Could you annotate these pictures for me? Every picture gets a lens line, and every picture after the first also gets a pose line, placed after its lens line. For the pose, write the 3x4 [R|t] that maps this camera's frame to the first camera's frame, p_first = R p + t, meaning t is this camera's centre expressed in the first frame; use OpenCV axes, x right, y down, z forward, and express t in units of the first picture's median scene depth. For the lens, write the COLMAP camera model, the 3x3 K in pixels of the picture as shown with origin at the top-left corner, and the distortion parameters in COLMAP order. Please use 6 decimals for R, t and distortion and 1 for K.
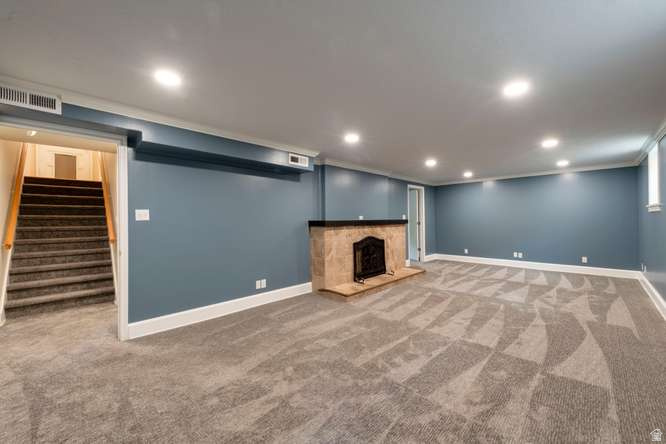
lens RADIAL K [[261.2, 0, 333.4], [0, 261.2, 221.1], [0, 0, 1]] dist [0.009779, -0.000850]
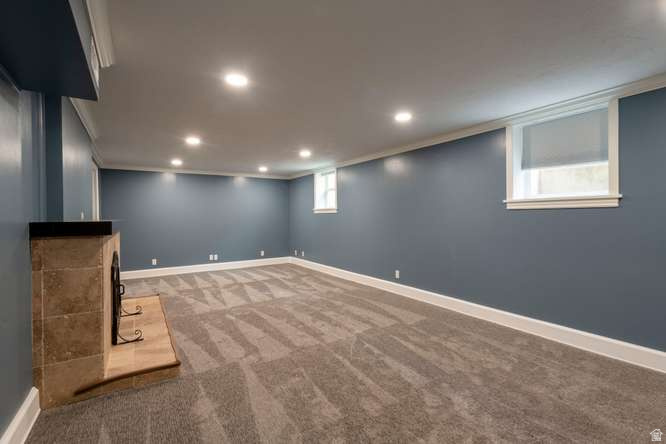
lens RADIAL K [[310.1, 0, 335.4], [0, 310.1, 224.4], [0, 0, 1]] dist [0.001422, 0.000065]
pose [[0.218405, -0.018185, 0.975689, -0.560125], [0.017848, 0.999734, 0.014638, 0.003668], [-0.975695, 0.014217, 0.218671, 0.642121]]
